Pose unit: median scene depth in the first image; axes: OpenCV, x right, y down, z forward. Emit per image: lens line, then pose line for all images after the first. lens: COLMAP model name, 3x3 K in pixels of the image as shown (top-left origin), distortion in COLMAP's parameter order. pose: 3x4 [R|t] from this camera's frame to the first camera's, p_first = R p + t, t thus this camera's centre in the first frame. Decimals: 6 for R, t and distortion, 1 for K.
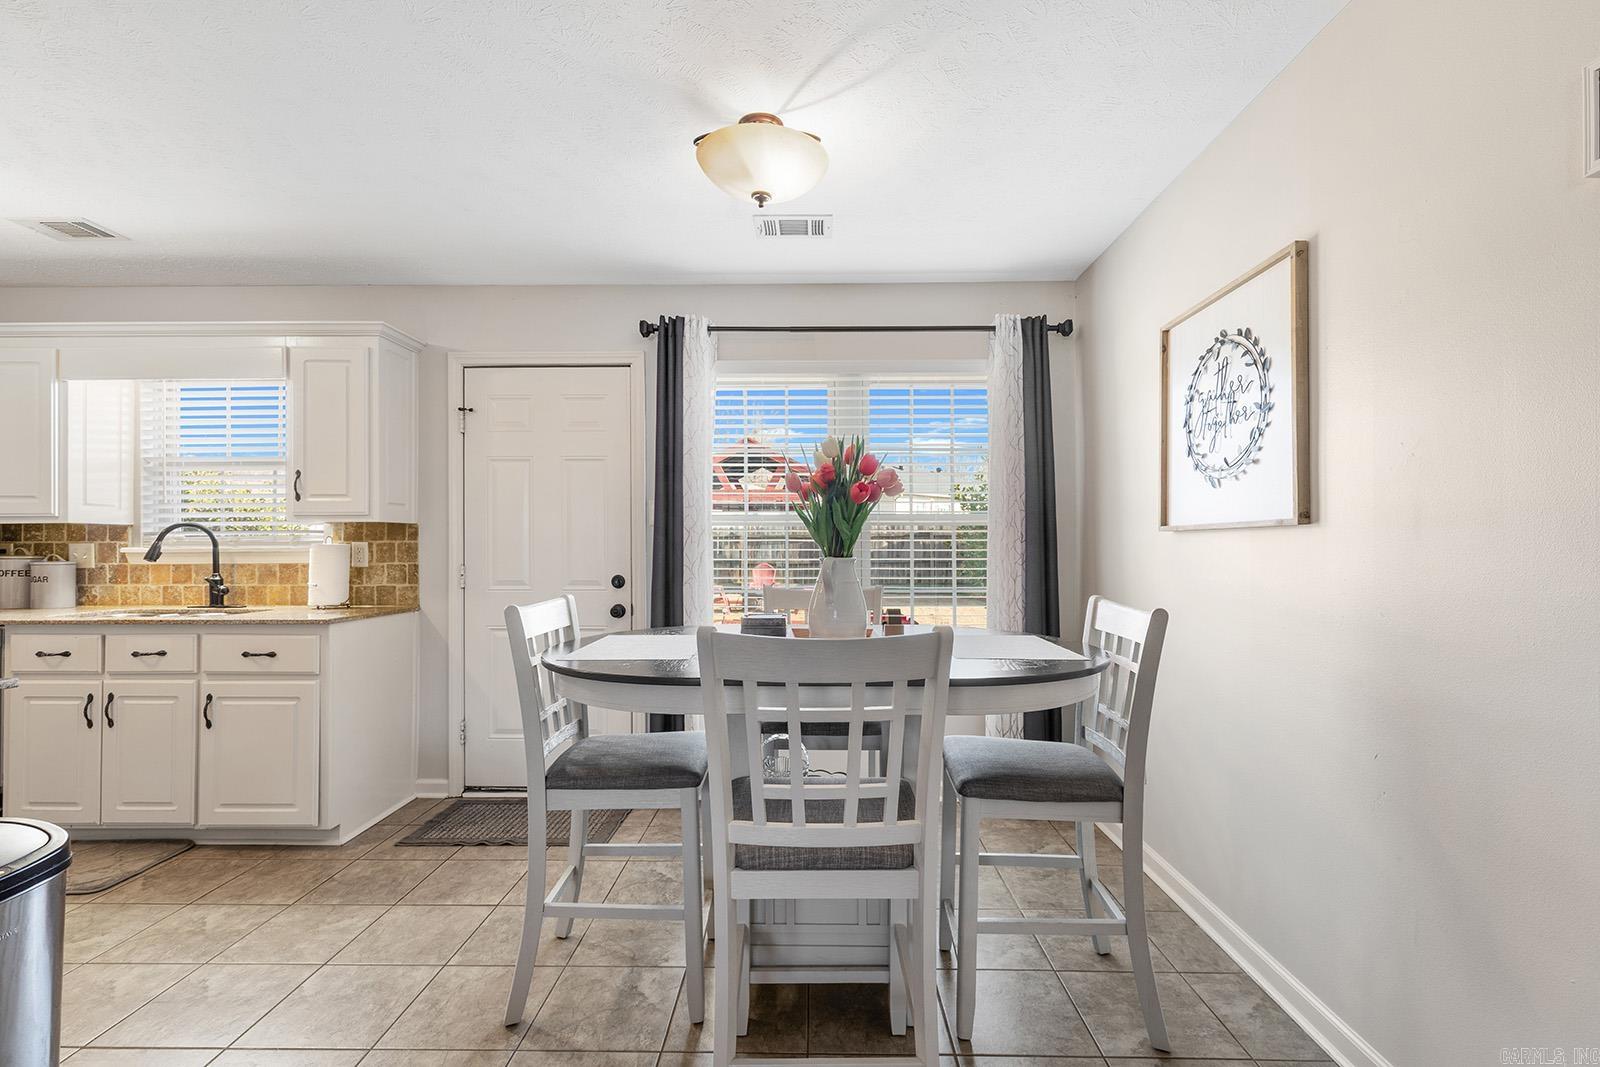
lens RADIAL K [[731.5, 0, 795.6], [0, 731.5, 539.9], [0, 0, 1]] dist [0.003112, -0.000974]
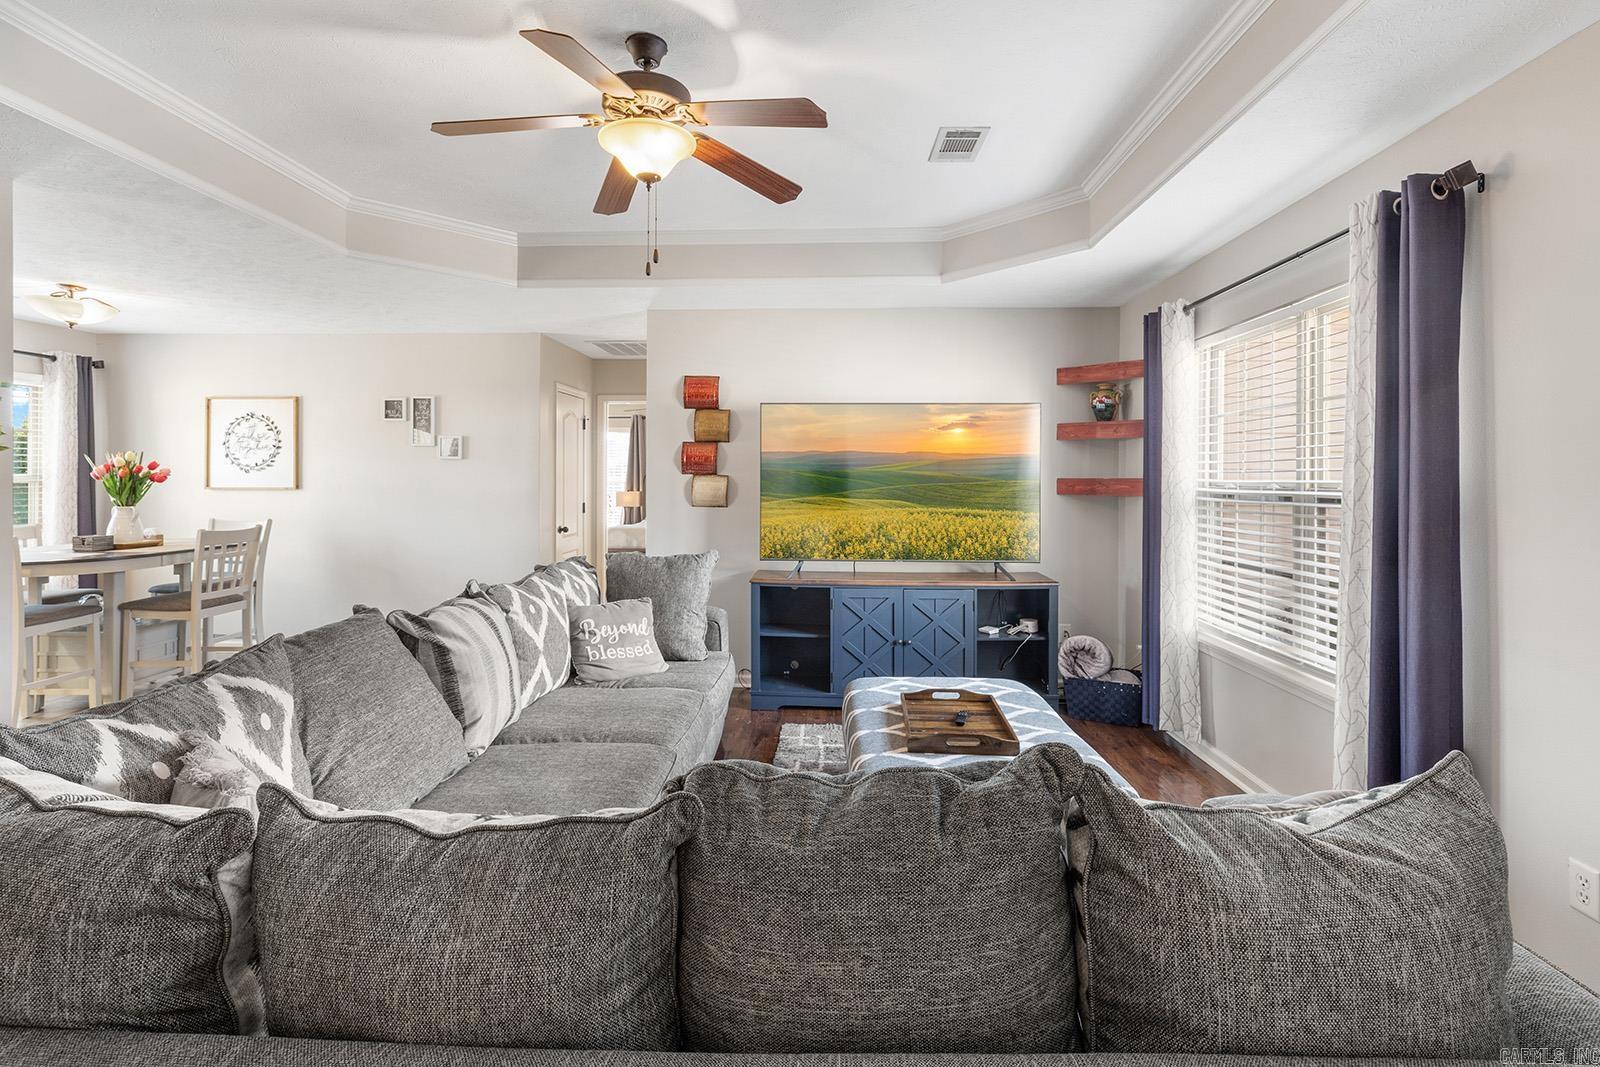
lens RADIAL K [[731.5, 0, 791.8], [0, 731.5, 487.1], [0, 0, 1]] dist [0.003112, -0.000974]
pose [[0.036628, -0.011053, 0.999268, -1.236667], [-0.012994, 0.999849, 0.011536, -0.050550], [-0.999244, -0.013407, 0.036479, -0.634014]]
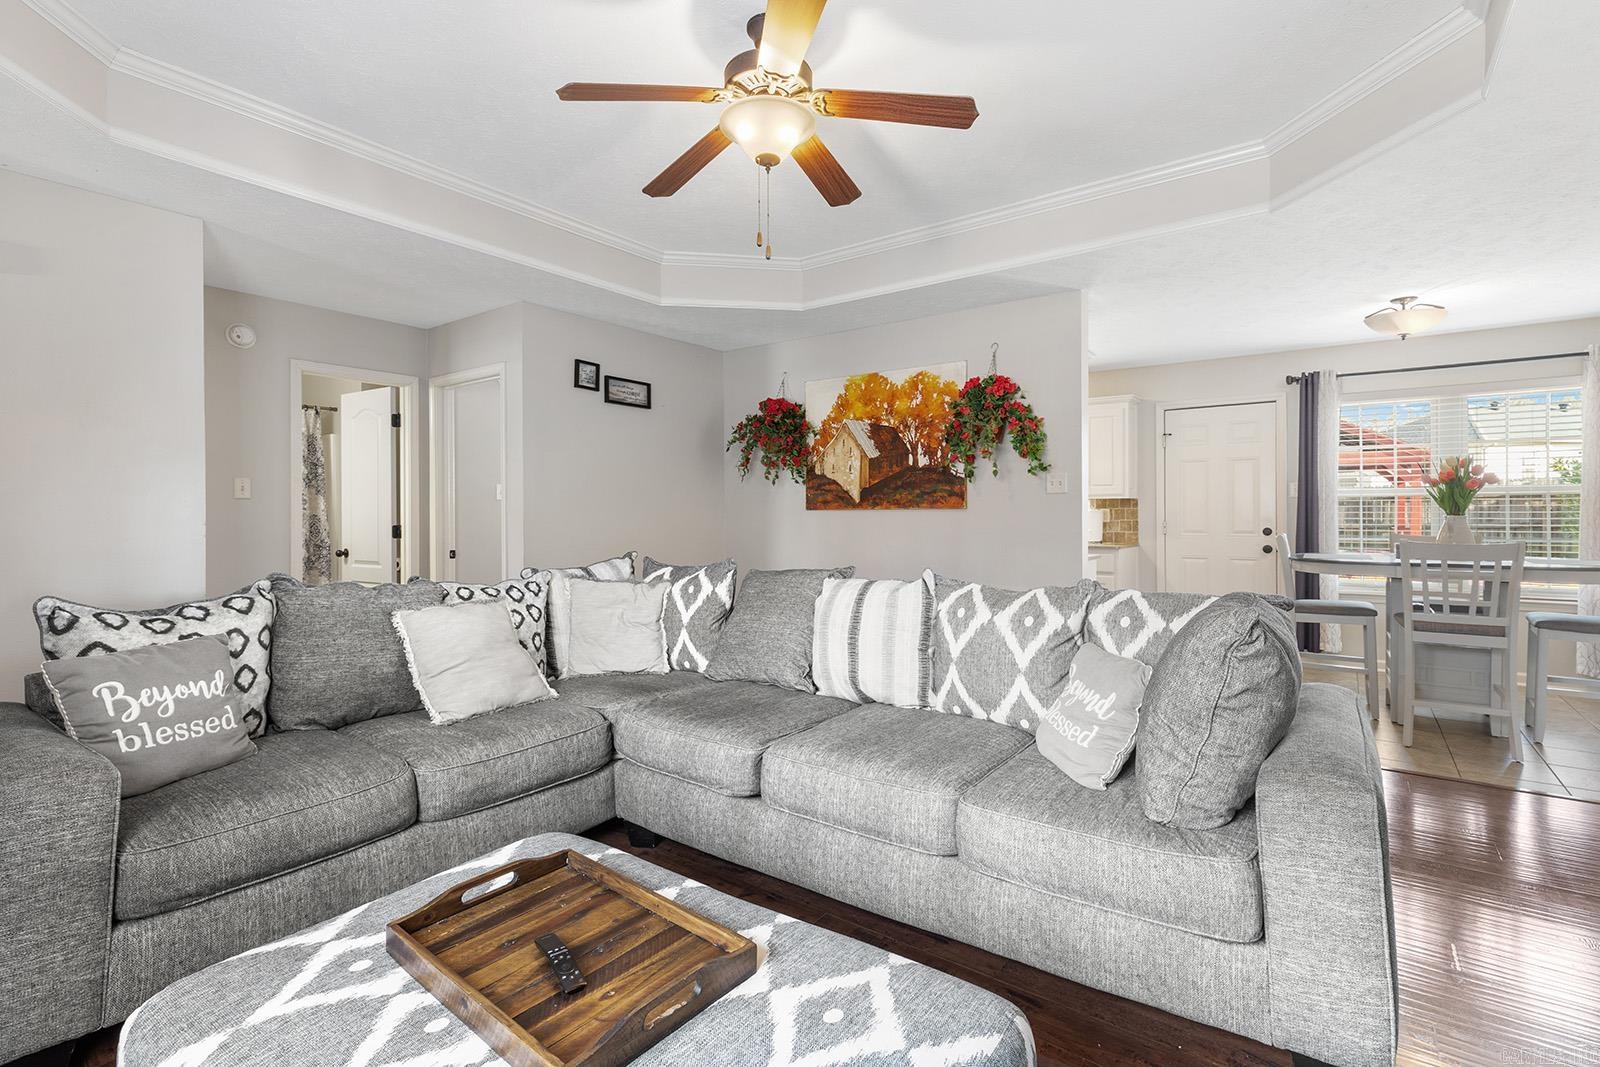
lens RADIAL K [[731.5, 0, 811.8], [0, 731.5, 516.3], [0, 0, 1]] dist [0.003112, -0.000974]
pose [[0.821961, -0.000140, -0.569543, -0.150144], [0.009393, 0.999867, 0.013311, -0.010046], [0.569466, -0.016291, 0.821853, -1.002679]]
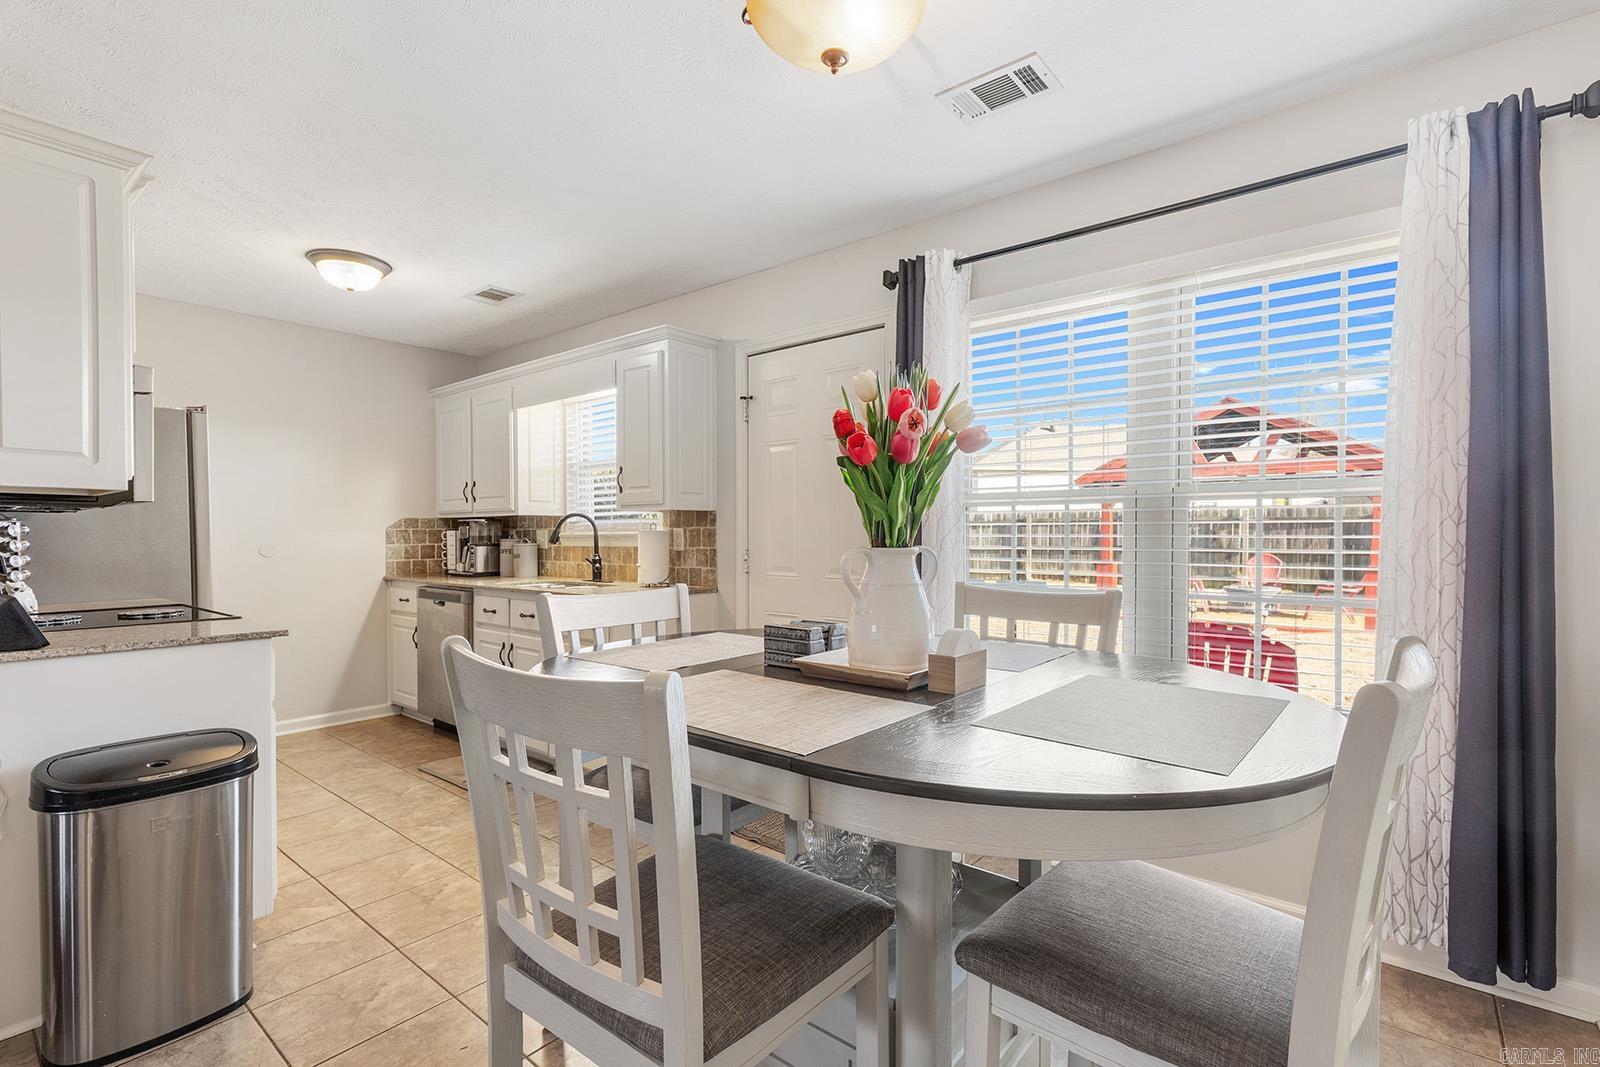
lens RADIAL K [[731.5, 0, 816.1], [0, 731.5, 544.6], [0, 0, 1]] dist [0.003112, -0.000974]
pose [[0.786572, 0.009197, -0.617430, 0.264650], [0.006398, 0.999714, 0.023043, 0.003865], [0.617465, -0.022075, 0.786289, 0.261518]]
